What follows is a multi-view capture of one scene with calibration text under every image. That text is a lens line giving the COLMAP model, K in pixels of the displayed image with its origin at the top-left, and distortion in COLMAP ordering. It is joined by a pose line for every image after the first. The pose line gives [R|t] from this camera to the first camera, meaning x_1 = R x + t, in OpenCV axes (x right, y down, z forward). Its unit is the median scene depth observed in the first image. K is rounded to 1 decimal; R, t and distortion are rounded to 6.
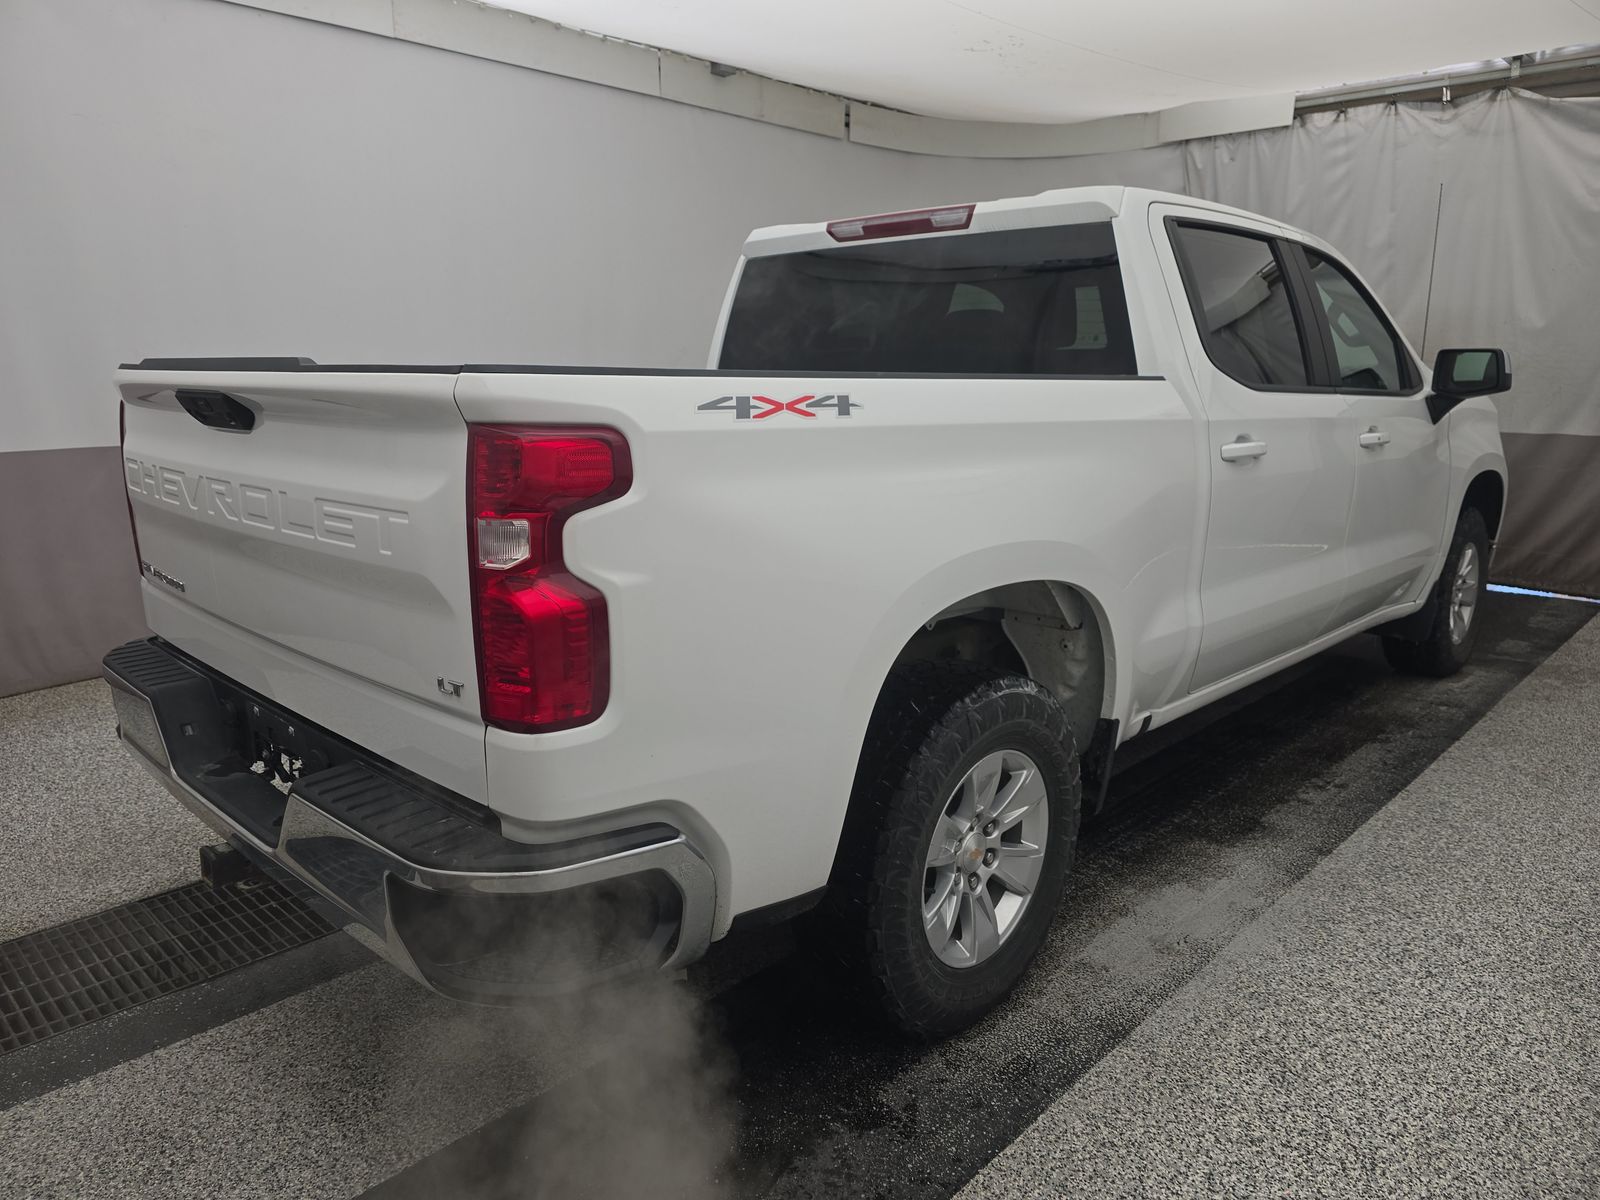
lens RADIAL K [[1059.2, 0, 800.0], [0, 1059.2, 600.0], [0, 0, 1]] dist [0.031642, -0.036072]
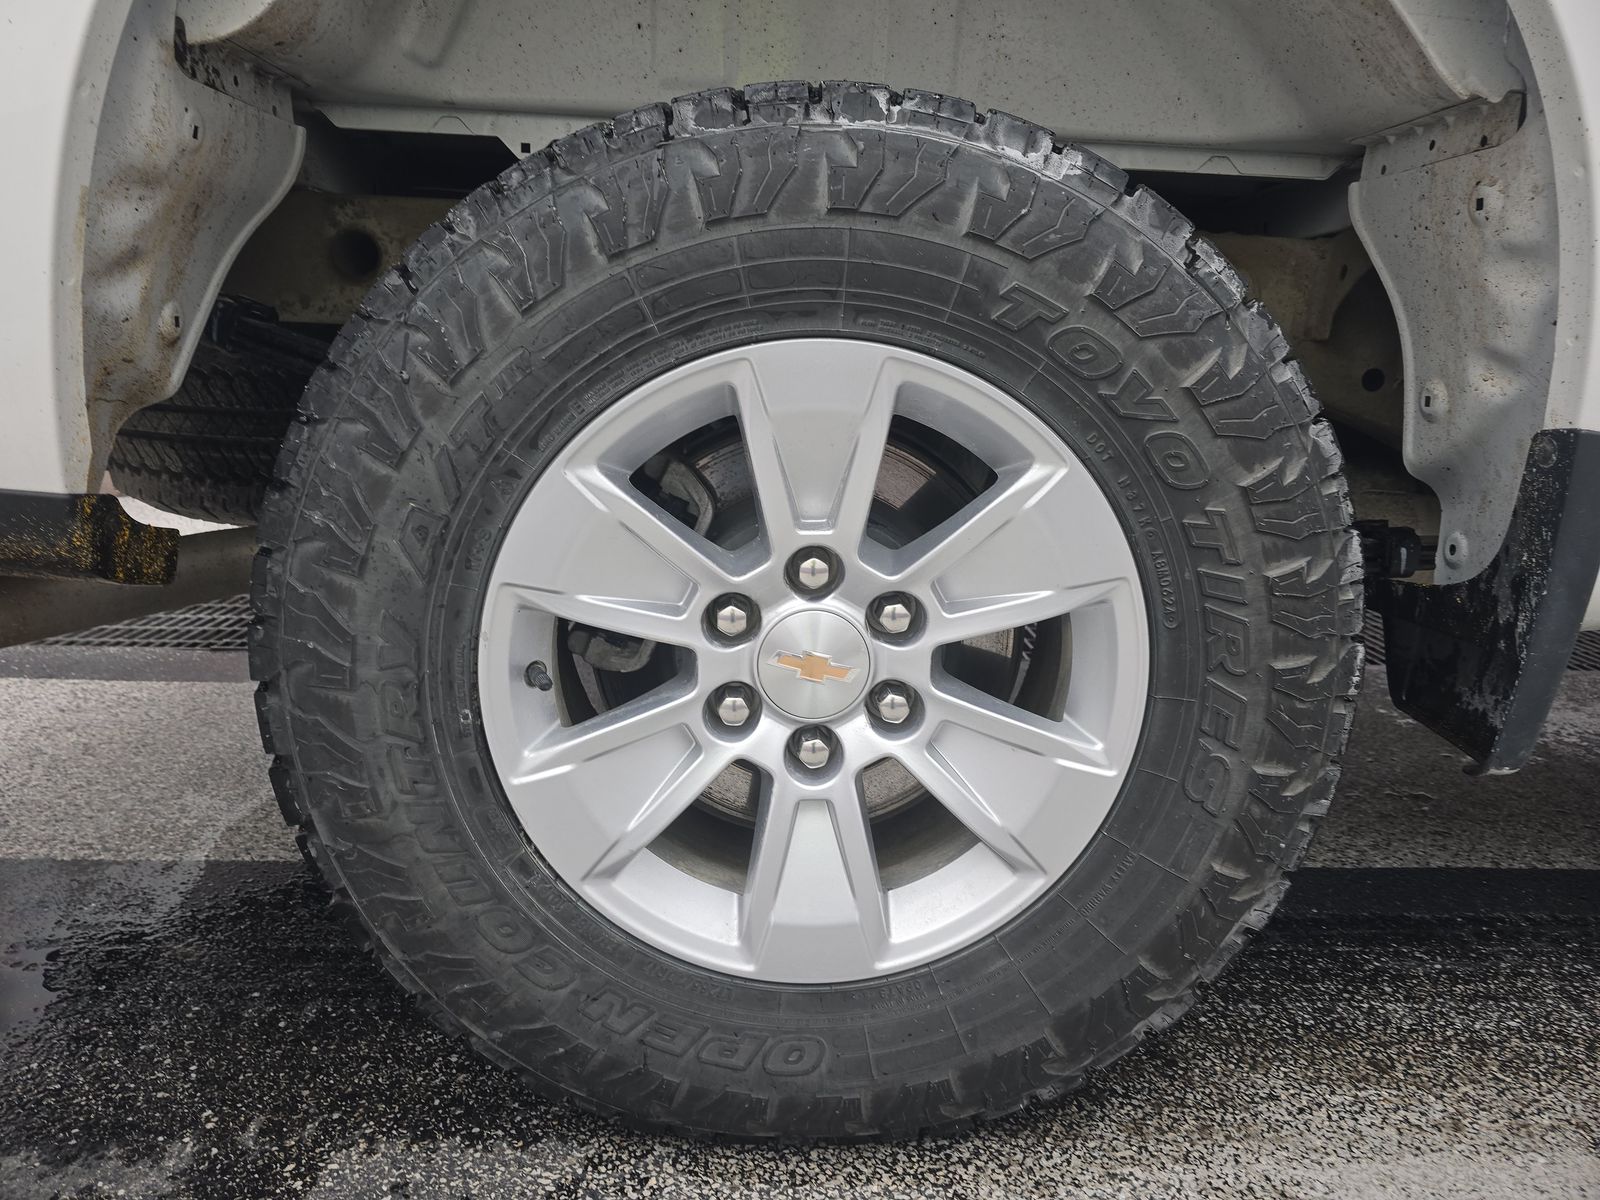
lens RADIAL K [[1059.2, 0, 800.0], [0, 1059.2, 600.0], [0, 0, 1]] dist [0.031642, -0.036072]
pose [[0.717003, 0.179254, -0.673628, 0.385647], [-0.172219, 0.981966, 0.077996, 0.189760], [0.675461, 0.060088, 0.734943, 0.739274]]
